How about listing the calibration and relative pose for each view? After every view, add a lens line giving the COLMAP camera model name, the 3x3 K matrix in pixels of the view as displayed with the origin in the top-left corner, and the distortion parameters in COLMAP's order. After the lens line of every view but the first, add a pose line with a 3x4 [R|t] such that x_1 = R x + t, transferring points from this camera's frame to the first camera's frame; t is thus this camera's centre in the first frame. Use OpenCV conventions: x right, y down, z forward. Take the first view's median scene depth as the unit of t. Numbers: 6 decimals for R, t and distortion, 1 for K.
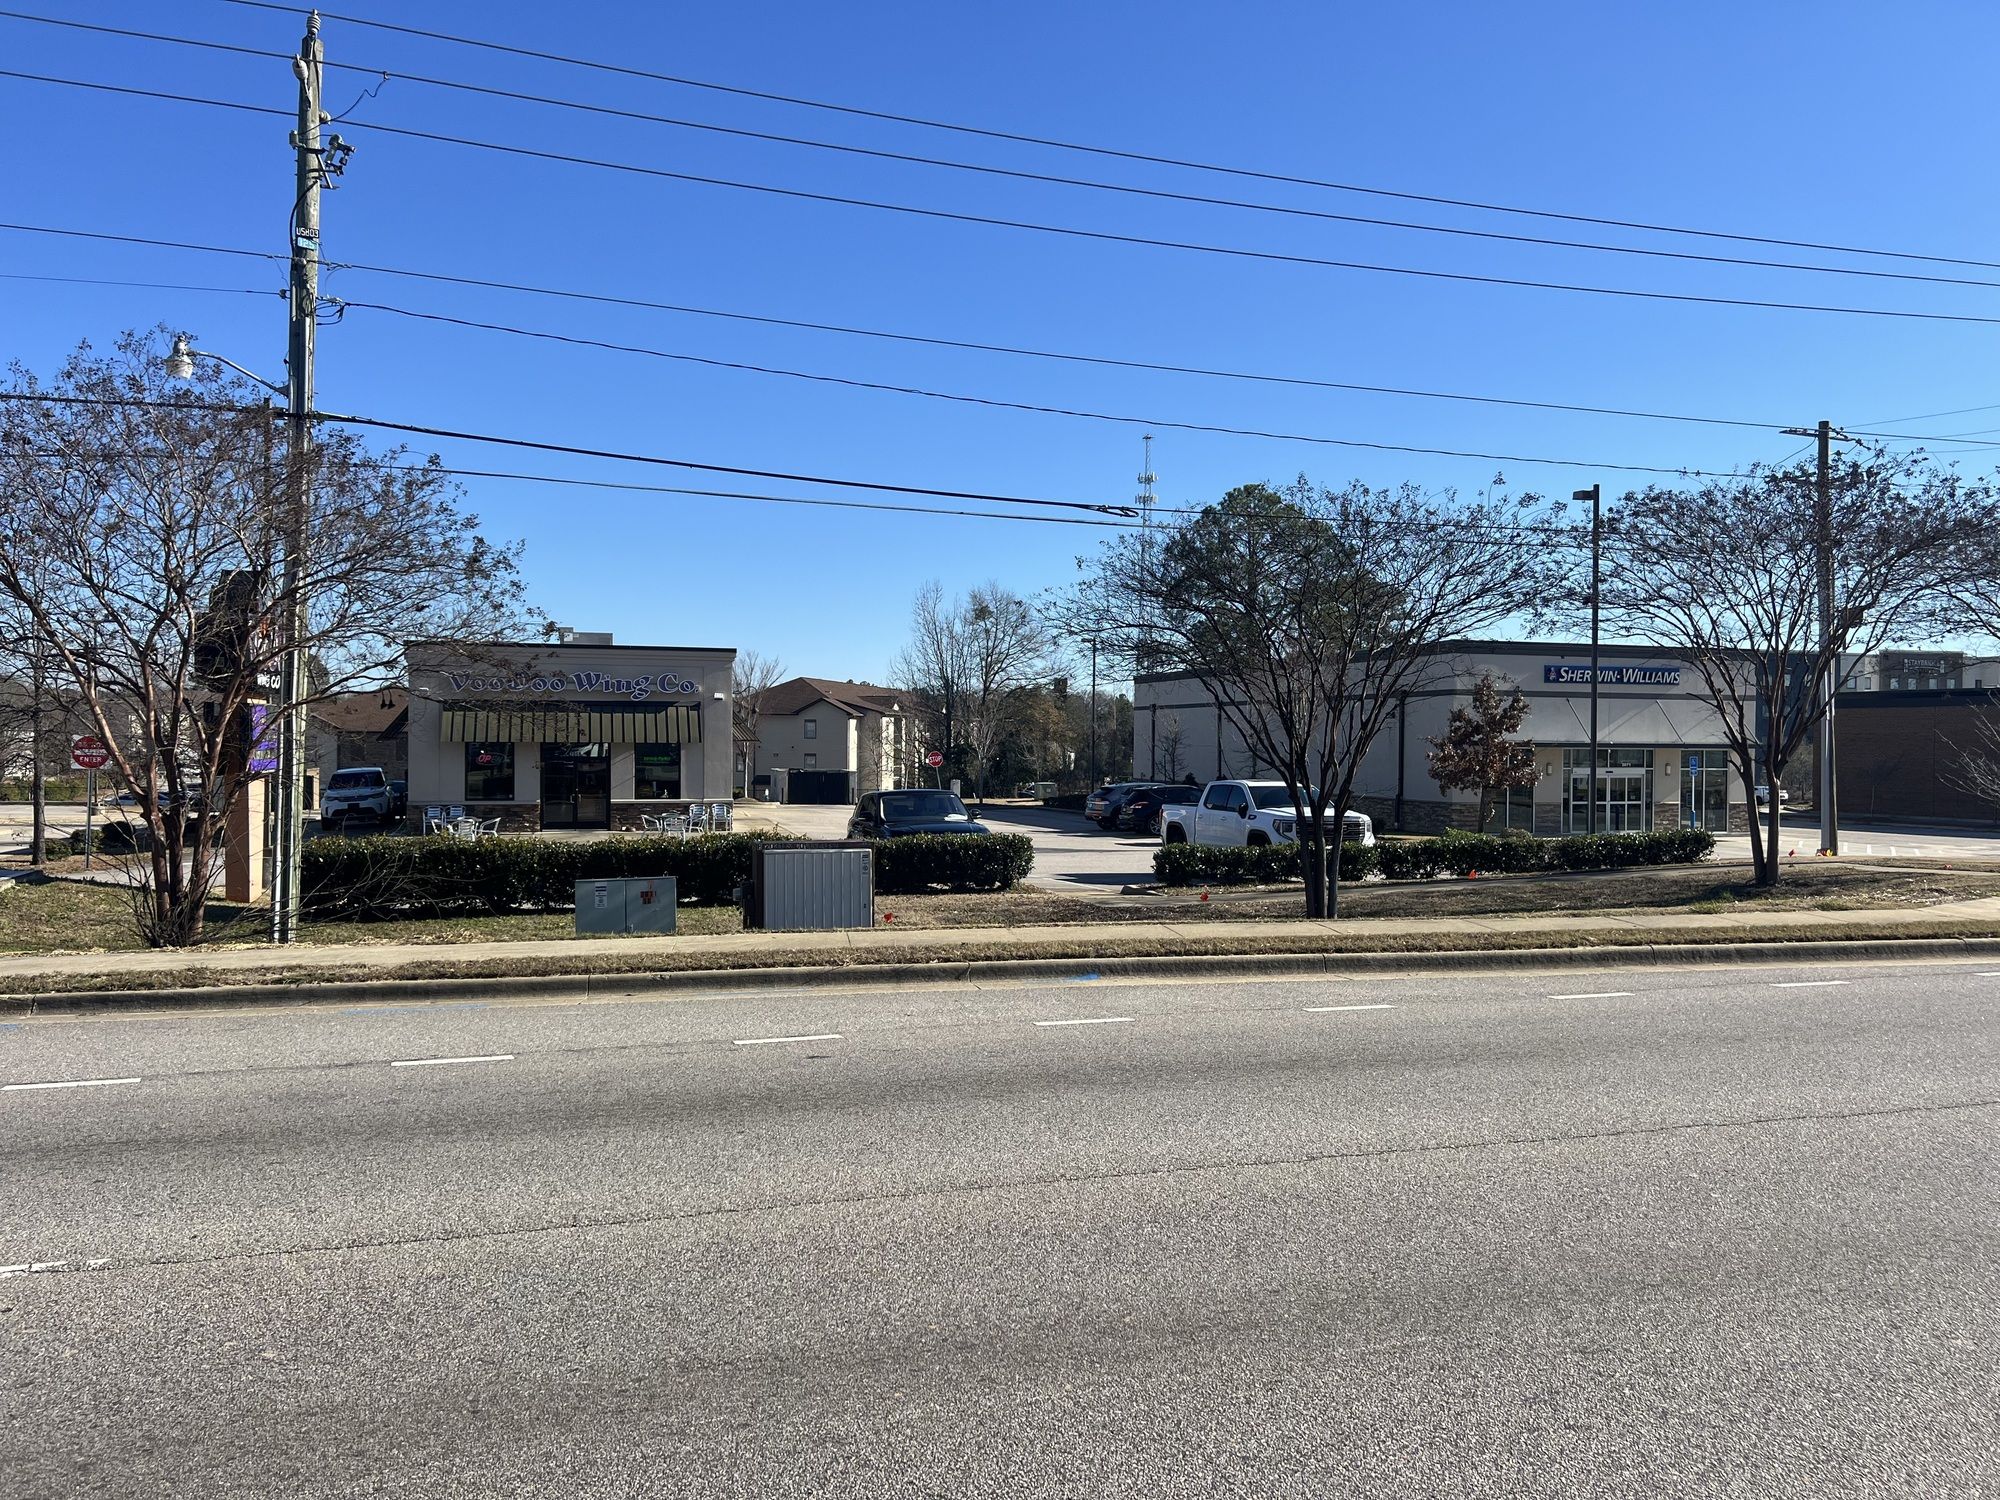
lens RADIAL K [[1420.5, 0, 1000.0], [0, 1420.5, 750.0], [0, 0, 1]] dist [0.106477, -0.083218]
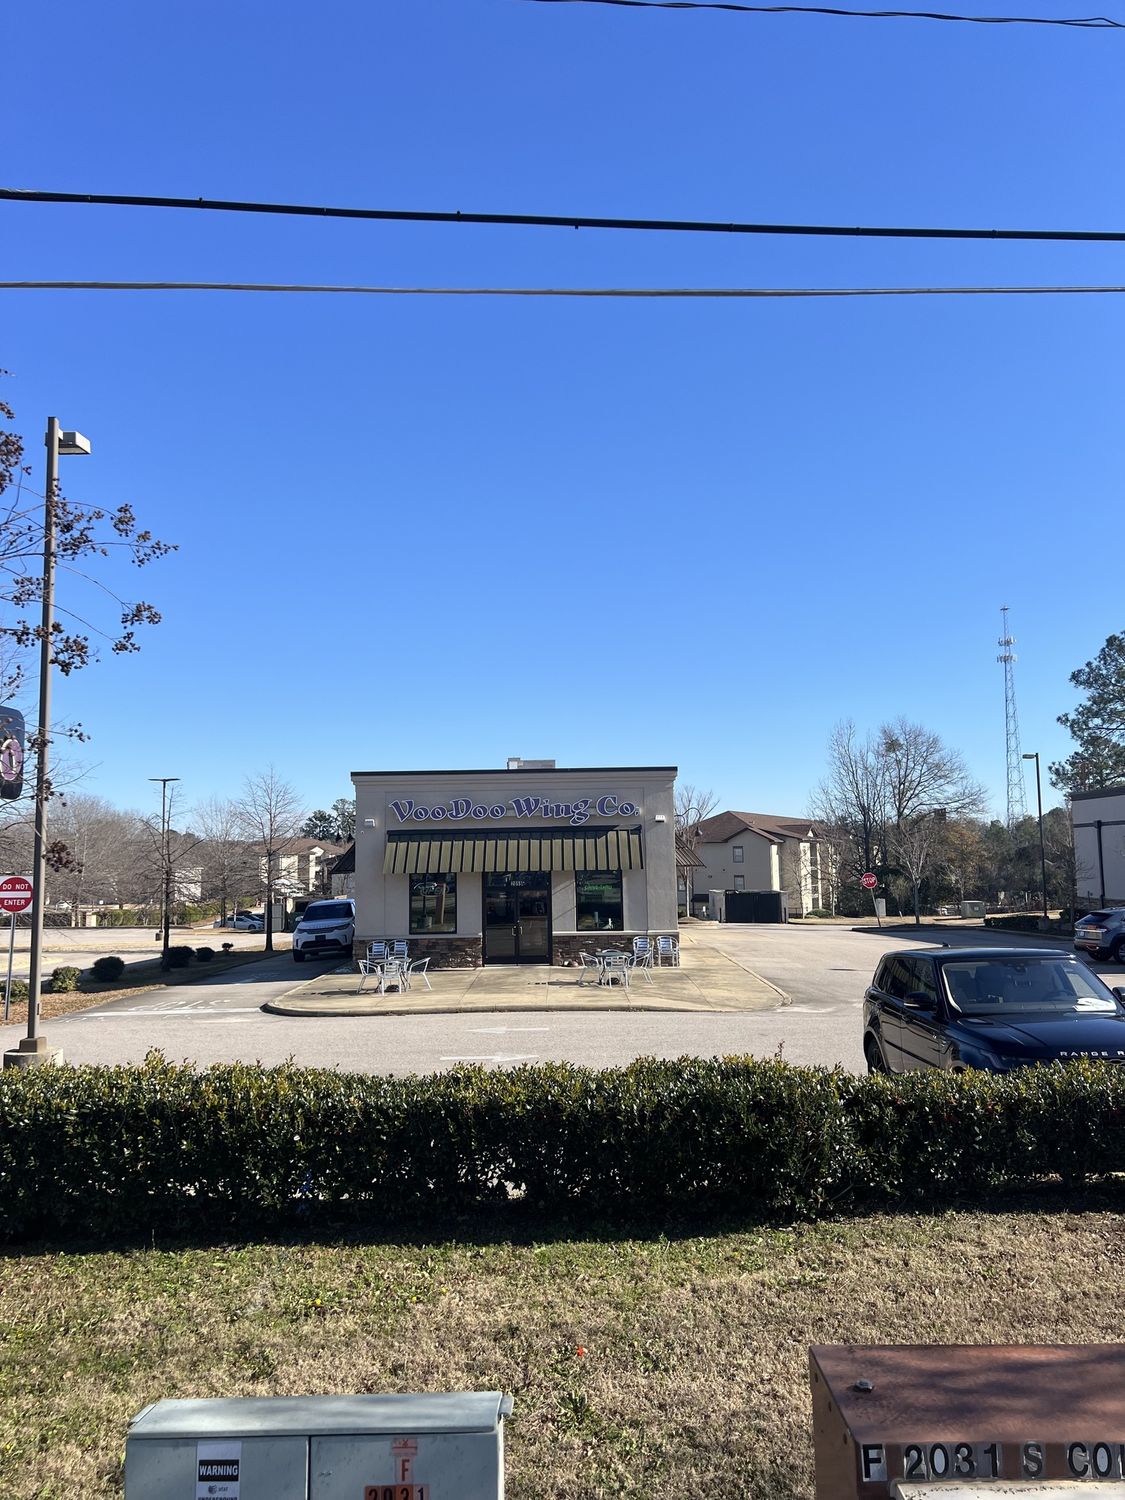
lens RADIAL K [[1065.4, 0, 562.5], [0, 1065.4, 750.0], [0, 0, 1]] dist [0.106477, -0.083218]
pose [[0.958492, -0.052042, -0.280329, -0.058209], [0.020065, 0.993075, -0.115756, -0.002494], [0.284412, 0.105327, 0.952899, 0.299768]]
